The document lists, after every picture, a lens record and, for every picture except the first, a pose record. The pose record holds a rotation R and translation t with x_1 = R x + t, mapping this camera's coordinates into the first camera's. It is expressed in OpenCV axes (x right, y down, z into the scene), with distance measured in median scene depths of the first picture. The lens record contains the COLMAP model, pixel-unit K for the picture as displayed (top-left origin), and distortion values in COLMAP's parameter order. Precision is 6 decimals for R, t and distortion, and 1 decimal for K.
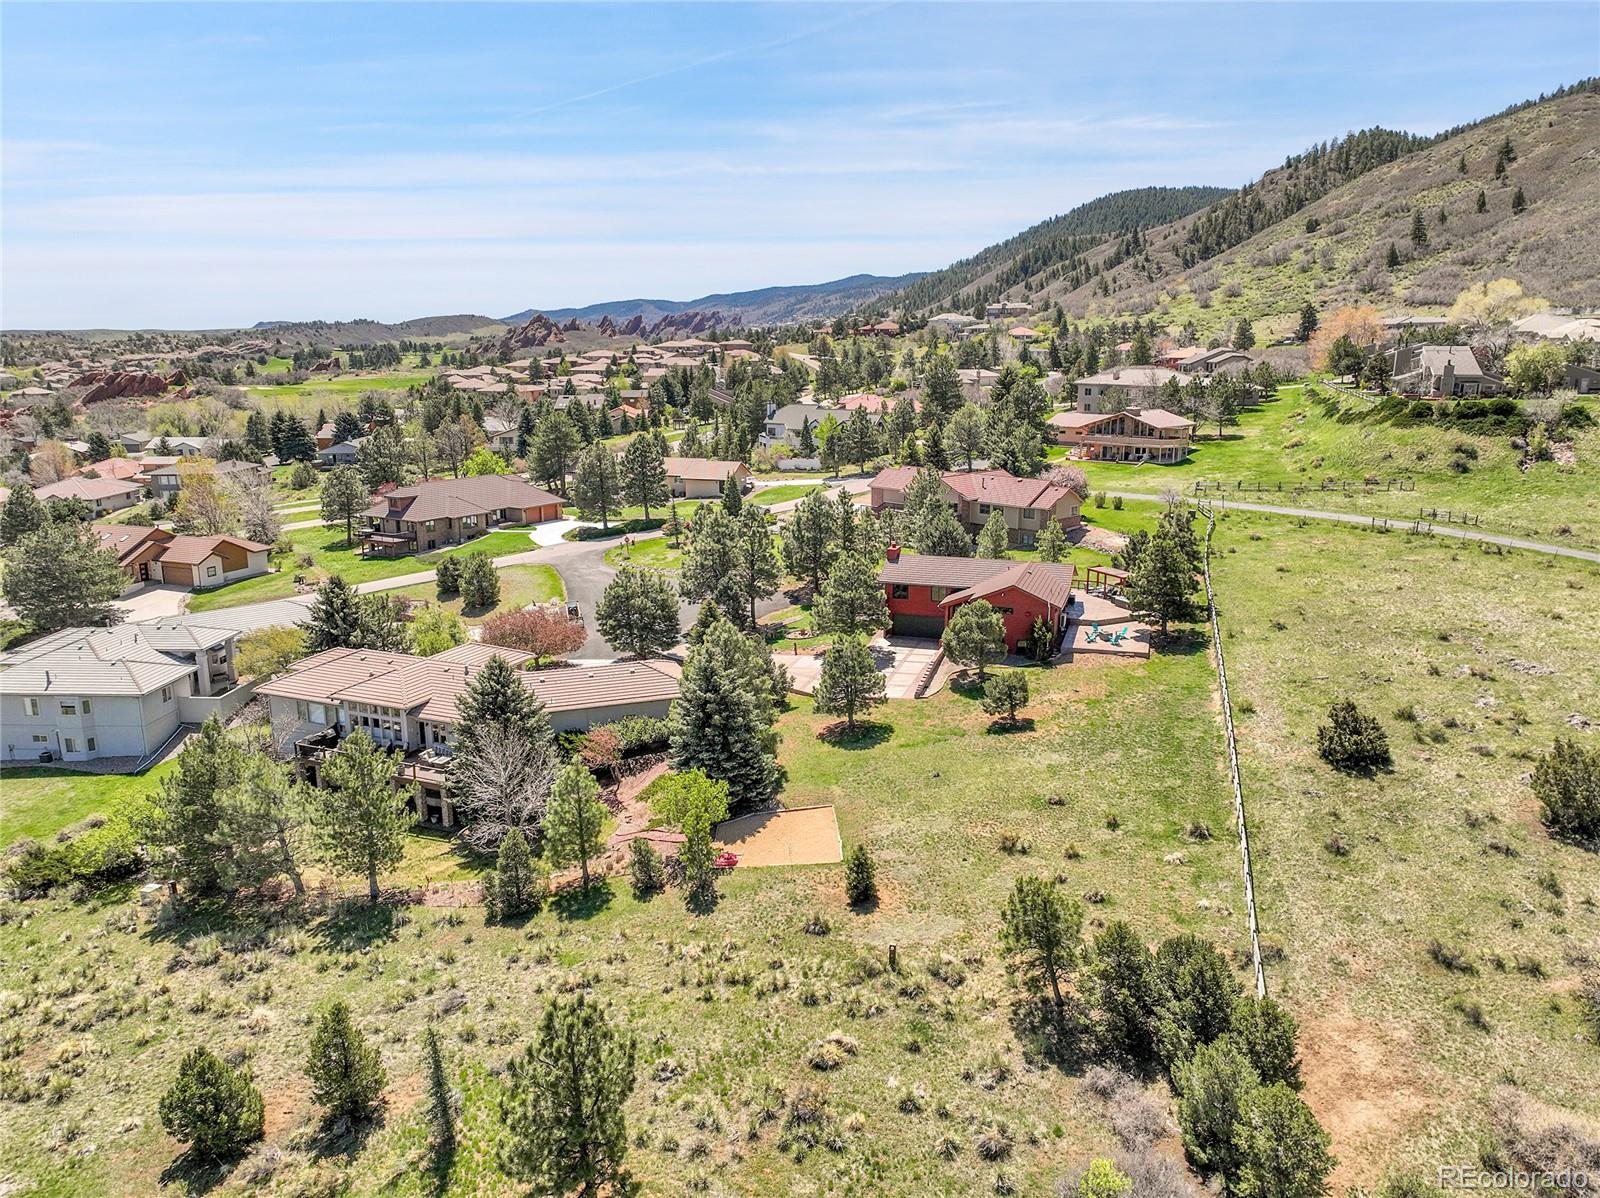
lens RADIAL K [[1127.4, 0, 793.3], [0, 1127.4, 600.1], [0, 0, 1]] dist [0.018727, 0.007664]
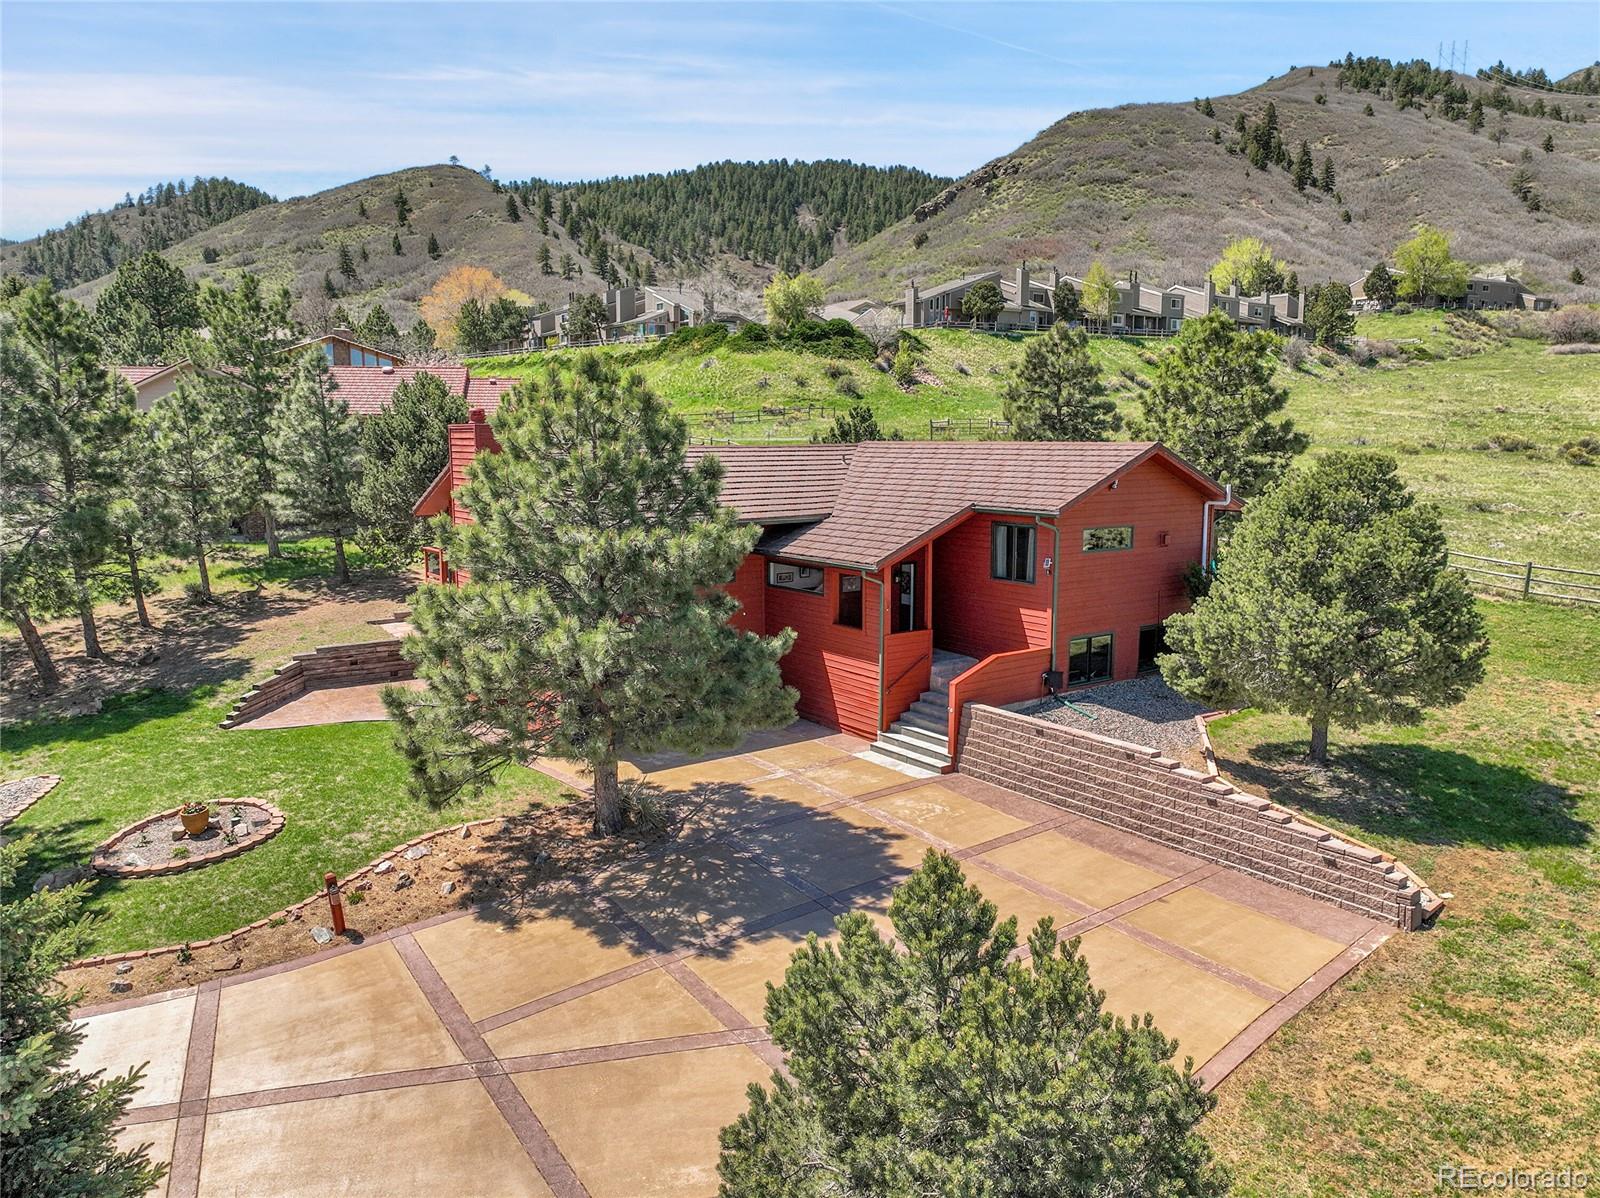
lens RADIAL K [[1127.4, 0, 796.2], [0, 1127.4, 593.7], [0, 0, 1]] dist [0.018727, 0.007664]
pose [[0.583924, -0.114700, 0.803664, -0.014142], [0.177594, 0.984038, 0.011408, 0.000890], [-0.792145, 0.136064, 0.594974, 0.108806]]
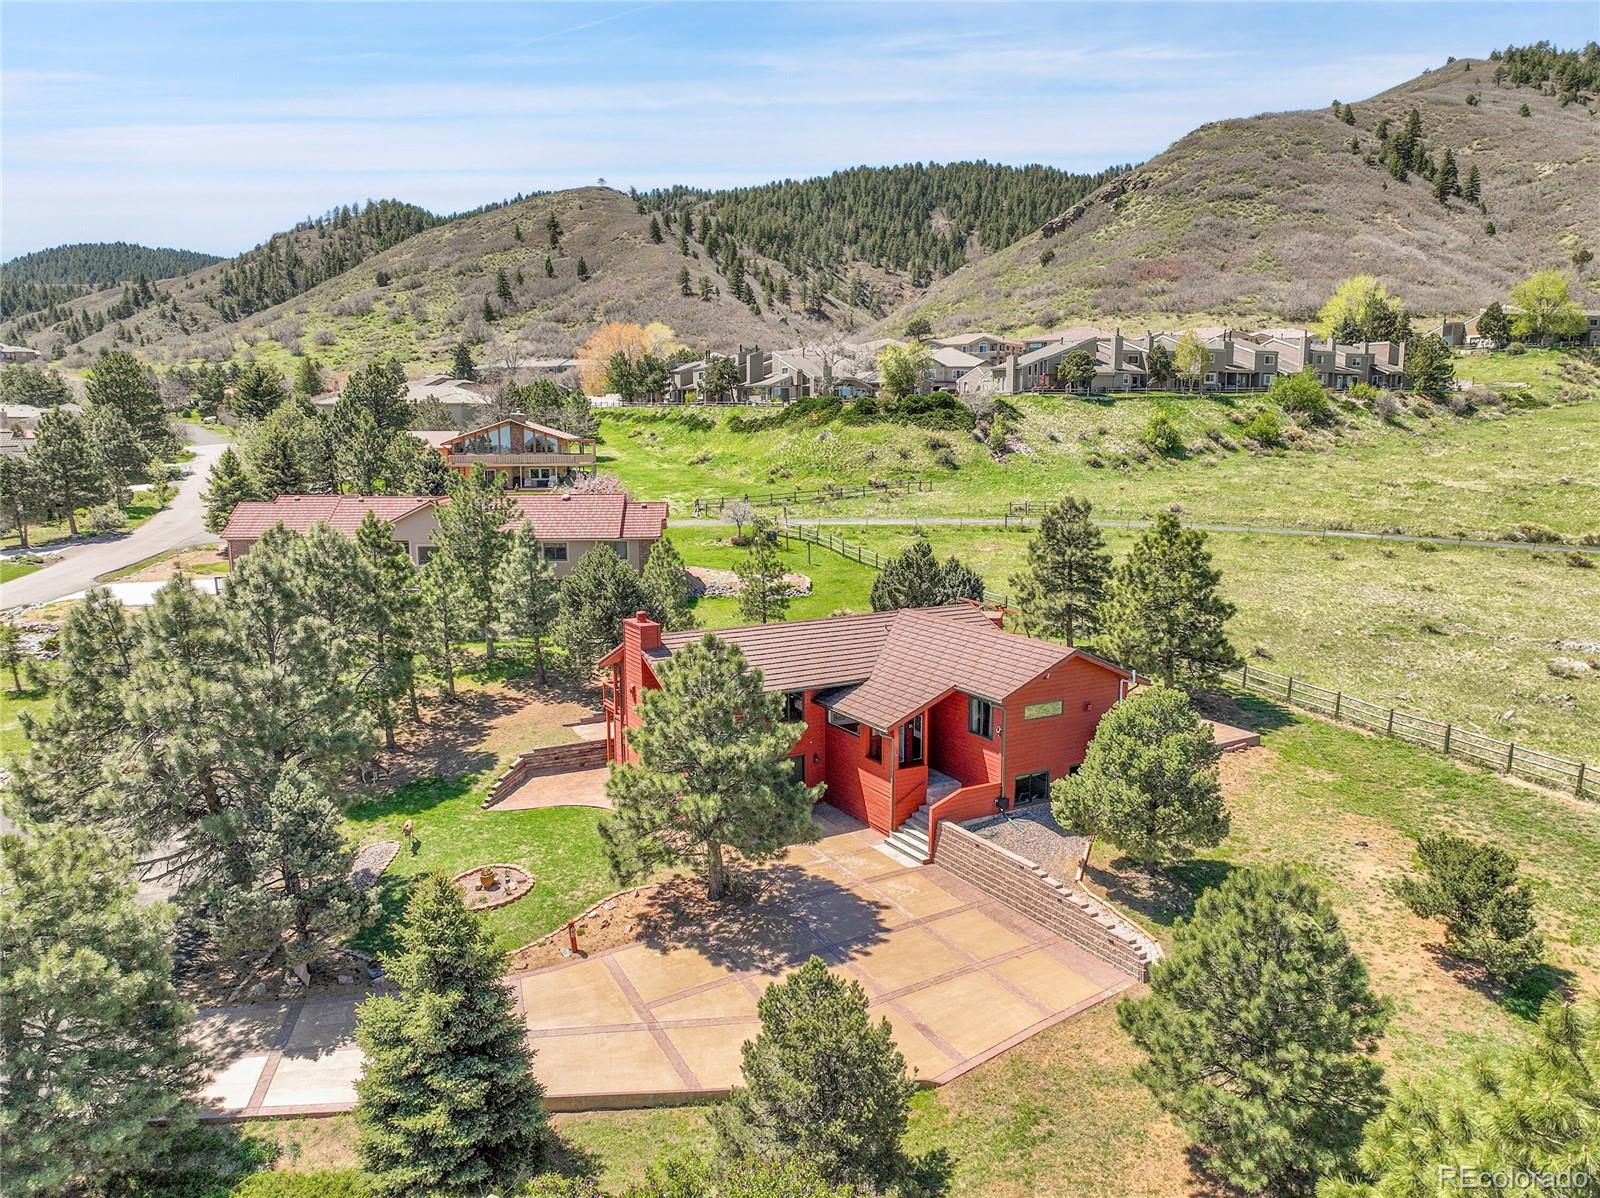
lens RADIAL K [[1127.4, 0, 793.6], [0, 1127.4, 600.5], [0, 0, 1]] dist [0.018727, 0.007664]
pose [[0.676964, -0.117291, 0.726611, -0.027366], [0.165559, 0.986188, 0.004946, -0.006537], [-0.717154, 0.116949, 0.687032, 0.091748]]
